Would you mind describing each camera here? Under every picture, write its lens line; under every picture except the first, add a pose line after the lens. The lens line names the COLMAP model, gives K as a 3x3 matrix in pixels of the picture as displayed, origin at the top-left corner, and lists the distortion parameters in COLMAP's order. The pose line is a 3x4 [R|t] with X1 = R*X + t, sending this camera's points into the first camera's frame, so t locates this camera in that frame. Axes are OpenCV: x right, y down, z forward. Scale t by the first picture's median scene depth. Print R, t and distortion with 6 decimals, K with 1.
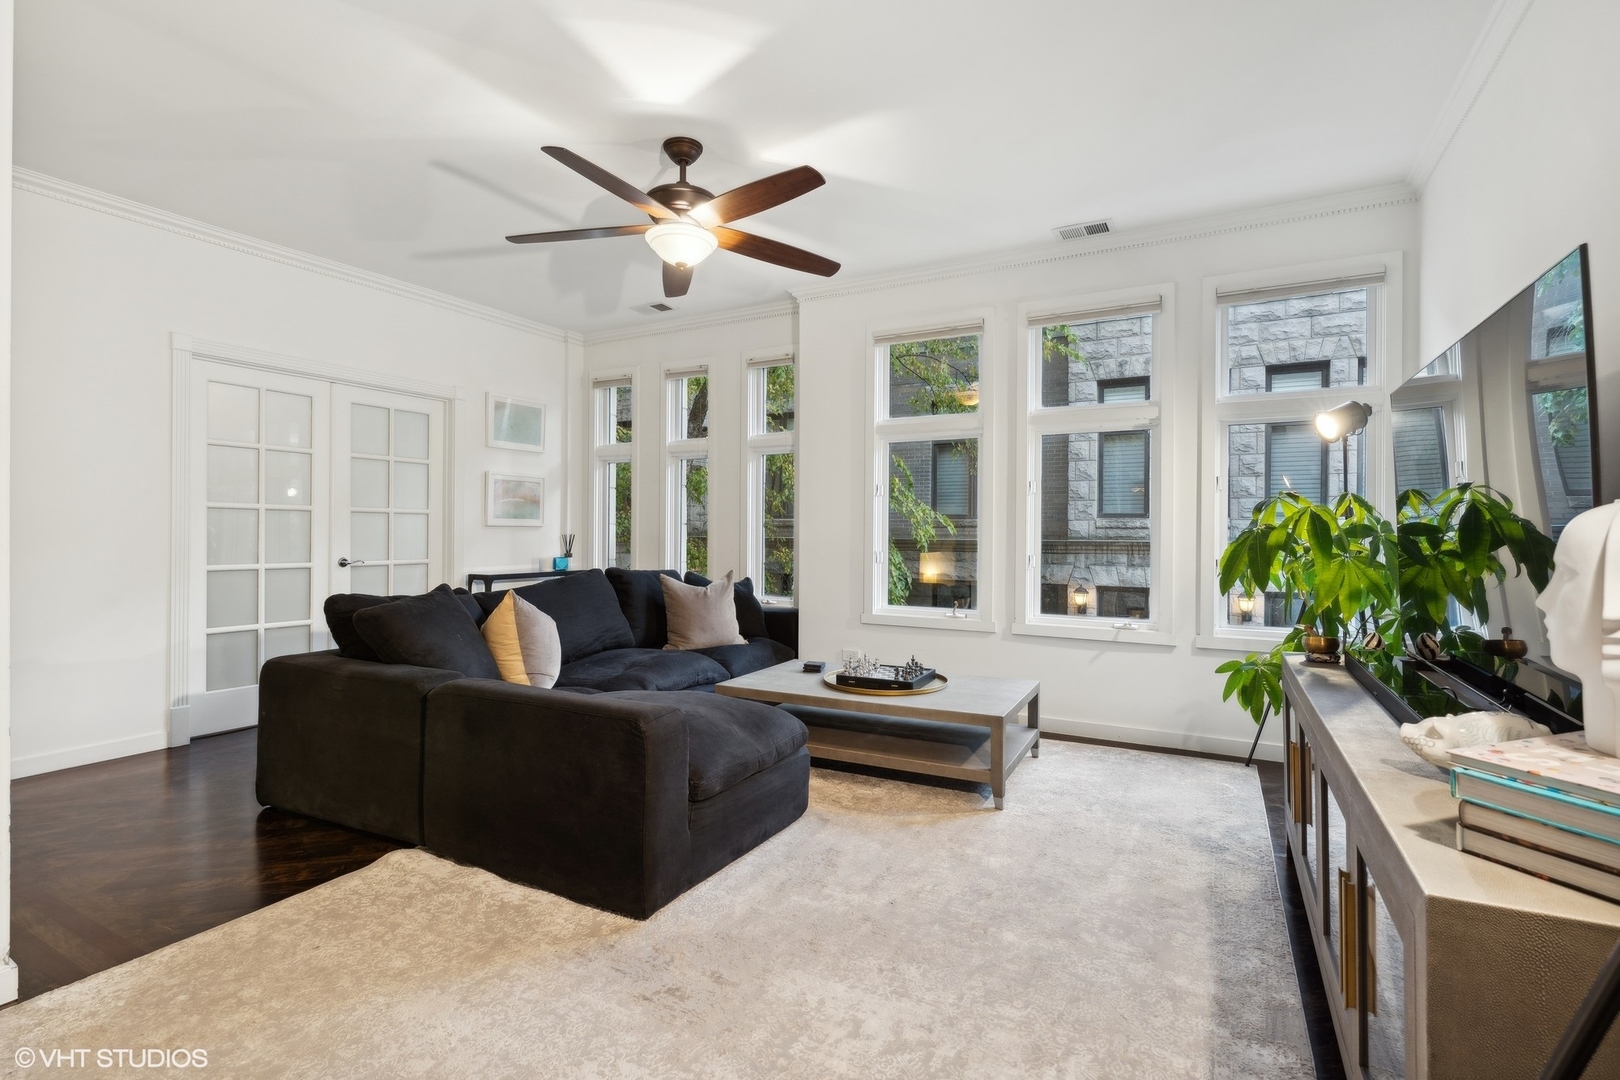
lens RADIAL K [[746.3, 0, 803.5], [0, 746.3, 532.4], [0, 0, 1]] dist [-0.003065, 0.000872]
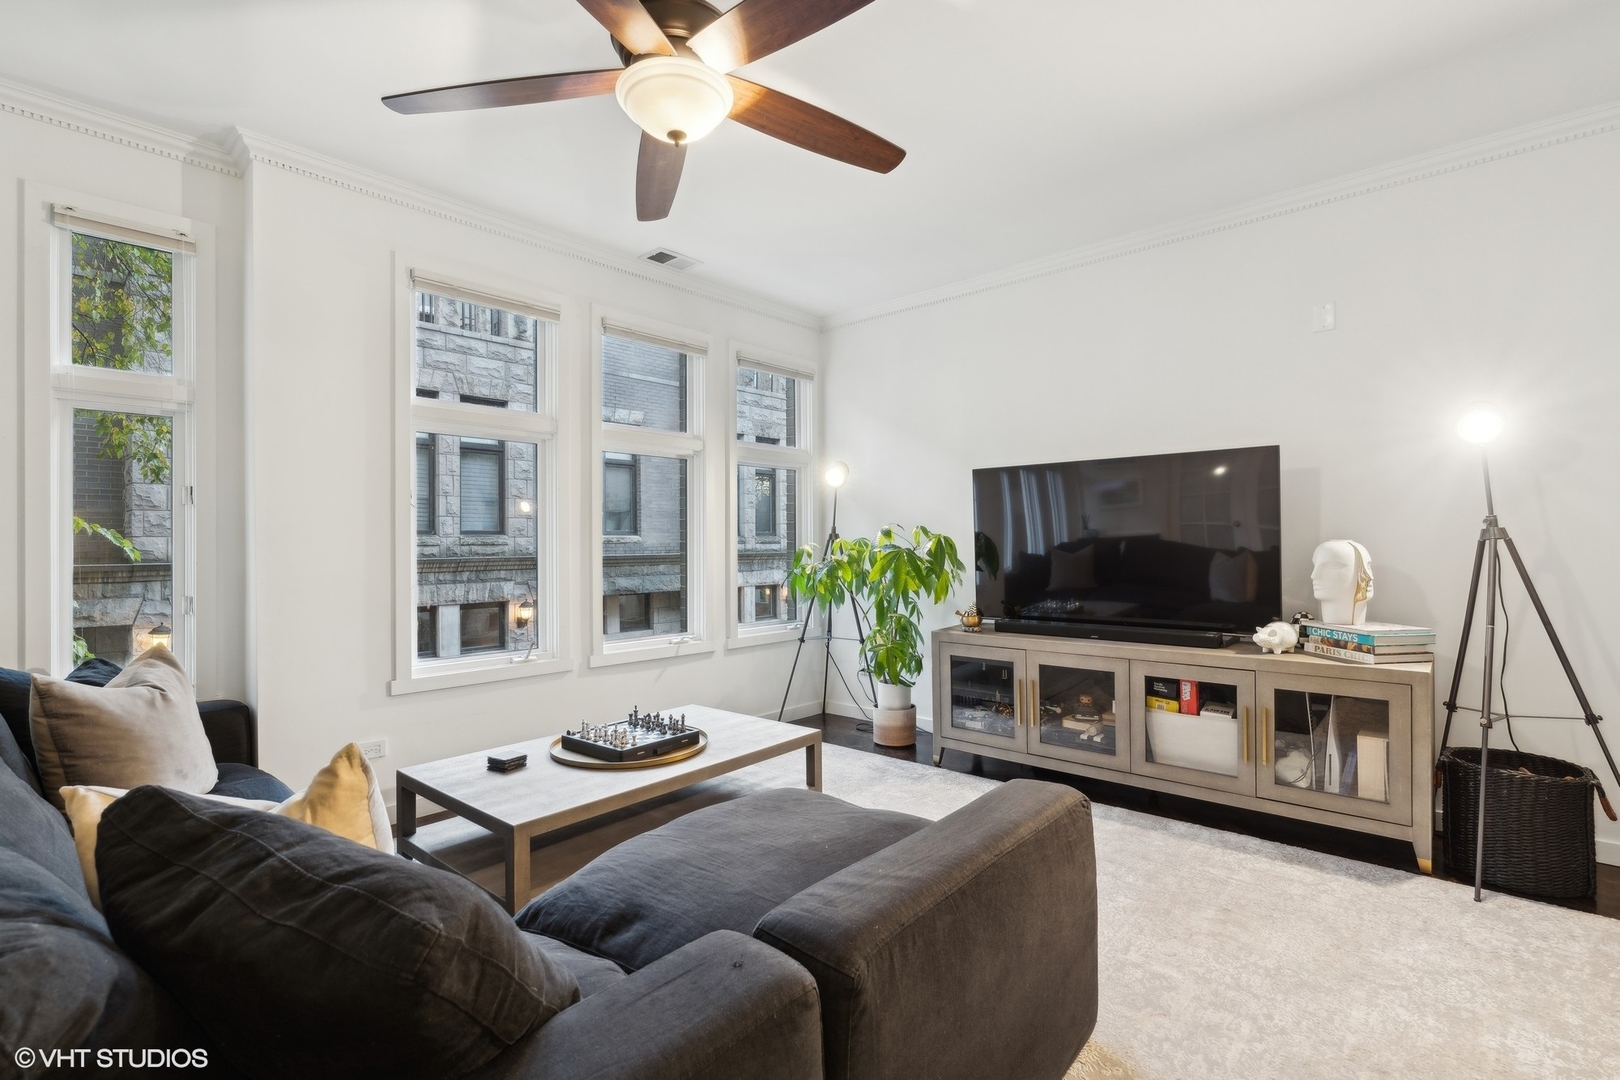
lens RADIAL K [[746.3, 0, 803.5], [0, 746.3, 532.4], [0, 0, 1]] dist [-0.003065, 0.000872]
pose [[0.251340, 0.010245, 0.967845, -0.393463], [0.010014, 0.999863, -0.013185, -0.009482], [-0.967847, 0.013006, 0.251203, 0.387757]]
